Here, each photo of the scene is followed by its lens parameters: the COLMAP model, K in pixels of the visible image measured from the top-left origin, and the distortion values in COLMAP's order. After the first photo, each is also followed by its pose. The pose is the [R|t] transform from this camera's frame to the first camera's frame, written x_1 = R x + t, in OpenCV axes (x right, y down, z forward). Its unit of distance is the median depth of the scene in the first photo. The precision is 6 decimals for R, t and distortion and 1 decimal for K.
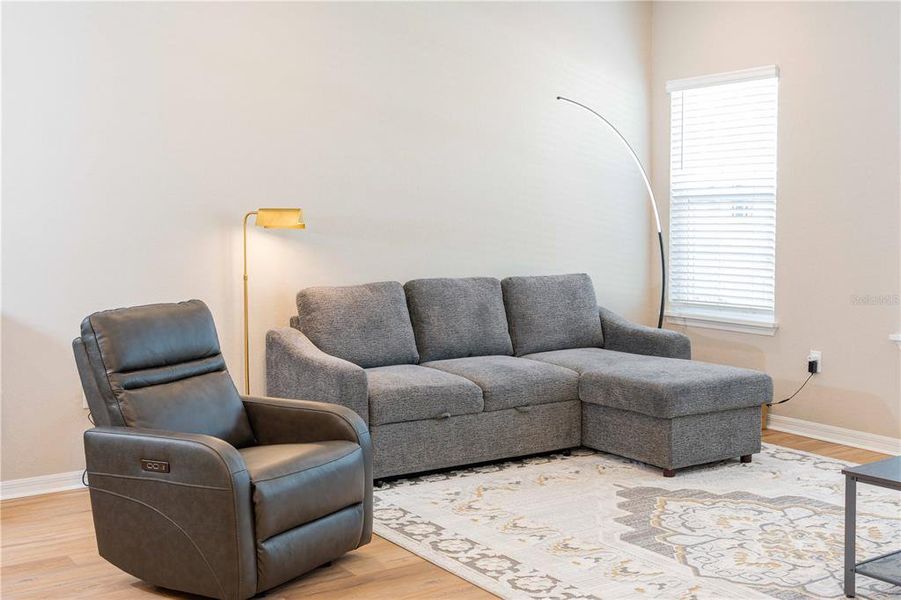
lens RADIAL K [[1052.1, 0, 451.5], [0, 1052.1, 303.8], [0, 0, 1]] dist [0.005472, 0.000000]
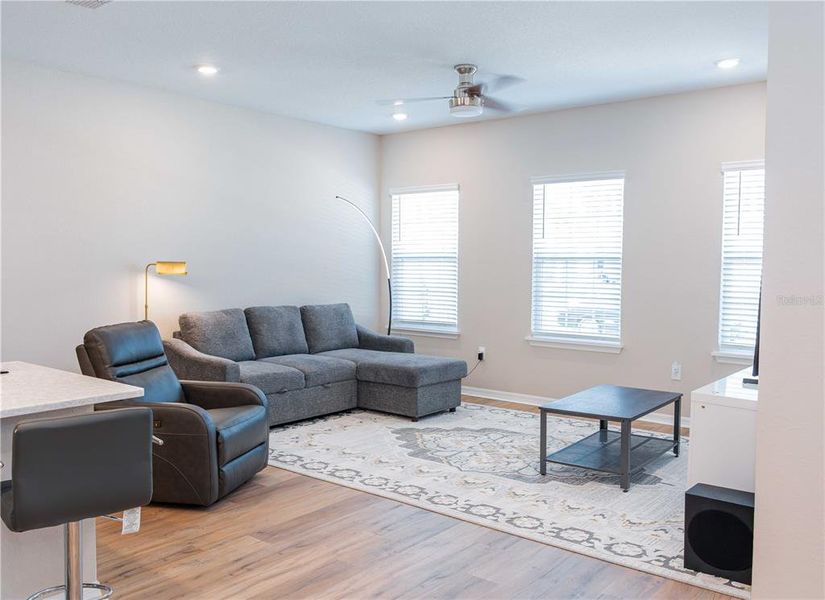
lens RADIAL K [[678.8, 0, 411.6], [0, 678.8, 296.4], [0, 0, 1]] dist [0.008813, 0.001799]
pose [[0.957360, 0.001336, 0.288895, -0.115458], [0.010108, 0.999222, -0.038119, 0.002625], [-0.288721, 0.039414, 0.956602, -0.061017]]
